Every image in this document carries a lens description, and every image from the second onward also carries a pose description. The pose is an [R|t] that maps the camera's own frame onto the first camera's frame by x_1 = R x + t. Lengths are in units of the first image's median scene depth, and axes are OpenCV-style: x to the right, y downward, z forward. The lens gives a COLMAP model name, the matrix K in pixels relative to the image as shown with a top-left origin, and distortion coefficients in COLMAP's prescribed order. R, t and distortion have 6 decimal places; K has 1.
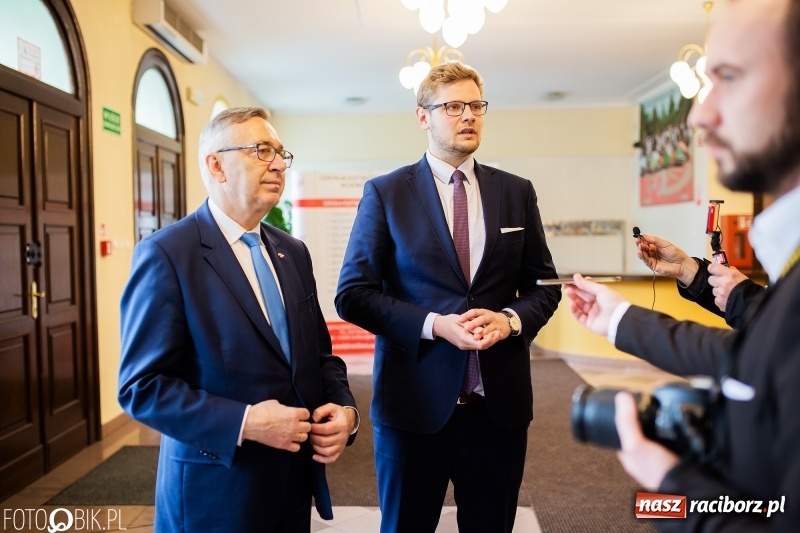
lens RADIAL K [[768.3, 0, 376.2], [0, 768.3, 262.5], [0, 0, 1]] dist [-0.006323, -0.009249]
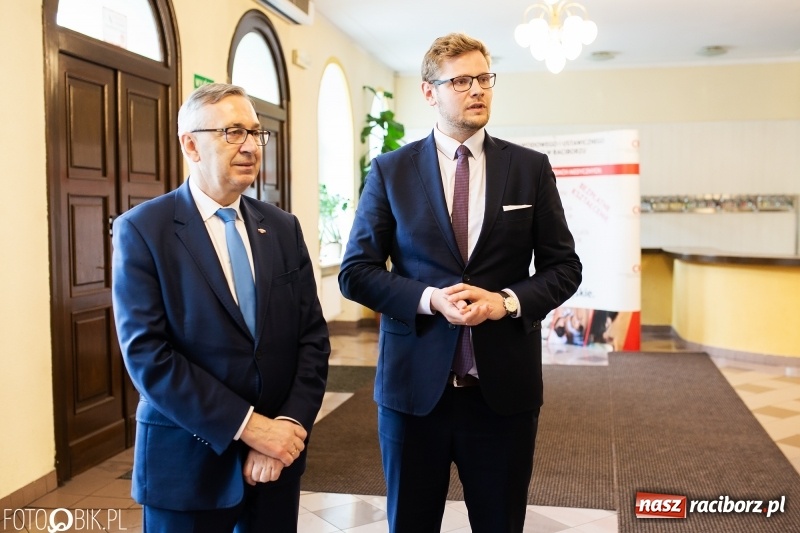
lens RADIAL K [[862.3, 0, 402.2], [0, 862.3, 251.3], [0, 0, 1]] dist [-0.007699, -0.008487]
pose [[0.988053, 0.017241, -0.153146, 0.085810], [-0.014983, 0.999762, 0.015888, -0.001626], [0.153384, -0.013404, 0.988076, -0.038946]]
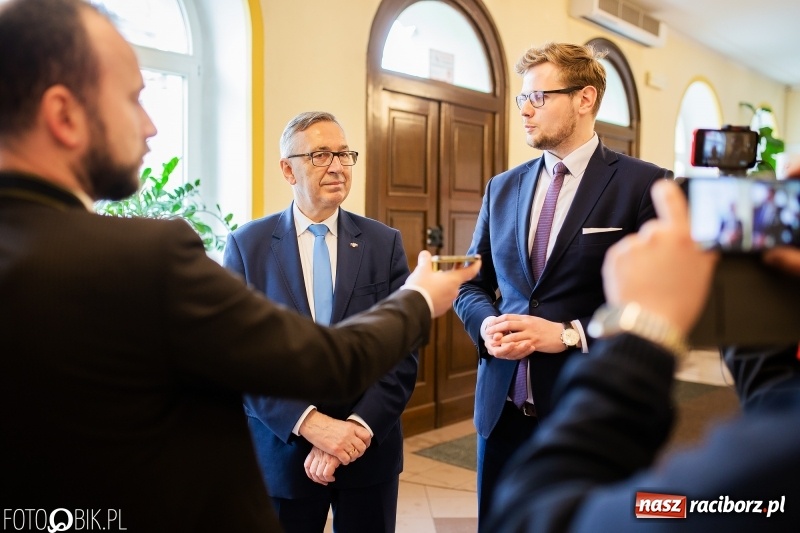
lens RADIAL K [[768.3, 0, 376.2], [0, 768.3, 262.5], [0, 0, 1]] dist [-0.006323, -0.009249]
pose [[0.757887, 0.064519, -0.649187, 0.234286], [-0.052464, 0.997902, 0.037927, -0.011182], [0.650272, 0.005315, 0.759682, 0.068990]]
